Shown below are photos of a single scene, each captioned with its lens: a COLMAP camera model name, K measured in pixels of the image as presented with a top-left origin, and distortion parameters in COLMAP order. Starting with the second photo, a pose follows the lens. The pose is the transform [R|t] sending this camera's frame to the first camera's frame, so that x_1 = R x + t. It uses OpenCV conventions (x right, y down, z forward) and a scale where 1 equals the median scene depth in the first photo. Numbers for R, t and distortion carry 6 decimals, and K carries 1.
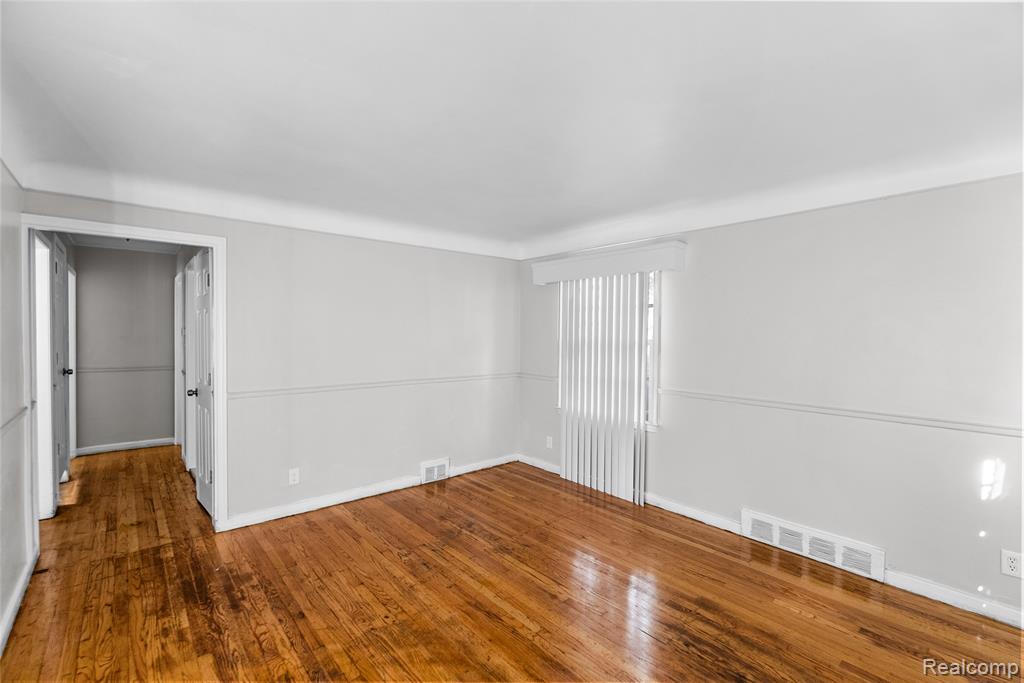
lens RADIAL K [[455.4, 0, 510.0], [0, 455.4, 340.1], [0, 0, 1]] dist [0.003158, 0.000221]
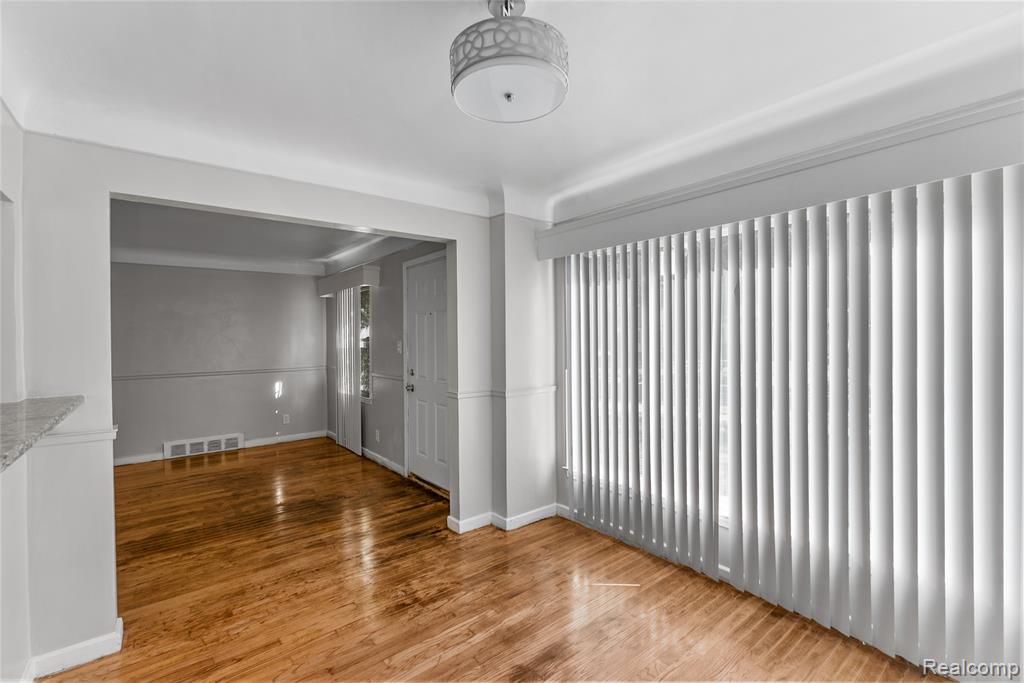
lens RADIAL K [[455.4, 0, 513.1], [0, 455.4, 342.6], [0, 0, 1]] dist [0.003158, 0.000221]
pose [[0.035979, -0.022720, 0.999094, -1.430138], [0.029121, 0.999341, 0.021677, 0.022602], [-0.998928, 0.028314, 0.036617, -0.413123]]
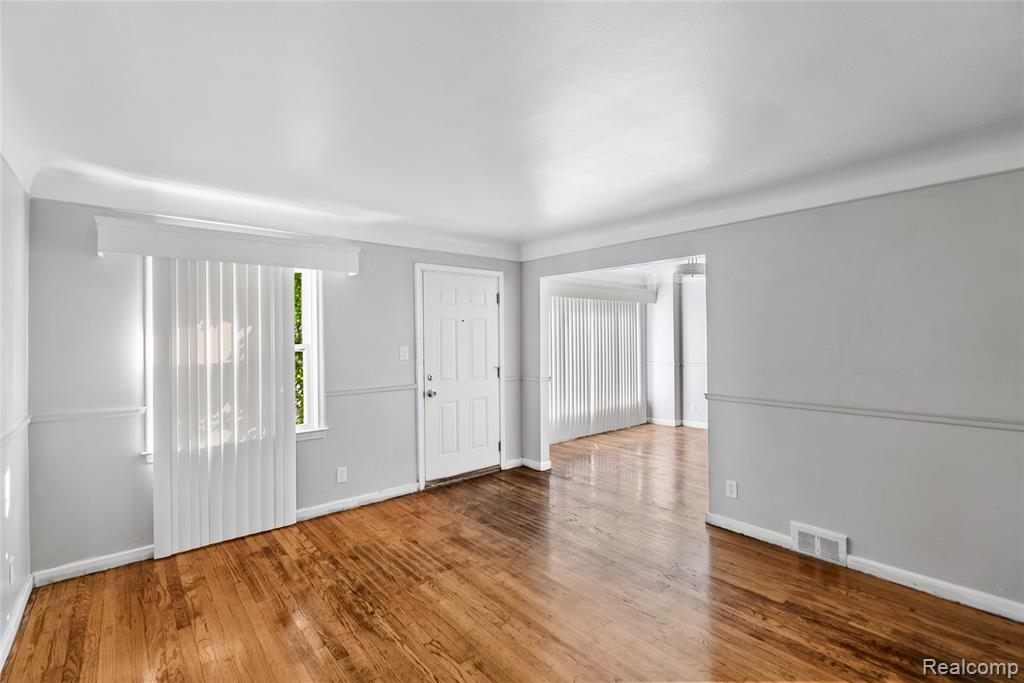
lens RADIAL K [[455.4, 0, 514.6], [0, 455.4, 337.4], [0, 0, 1]] dist [0.003158, 0.000221]
pose [[-0.999972, -0.003775, 0.006389, 0.031738], [-0.003671, 0.999862, 0.016212, -0.020953], [-0.006449, 0.016189, -0.999848, 1.857663]]
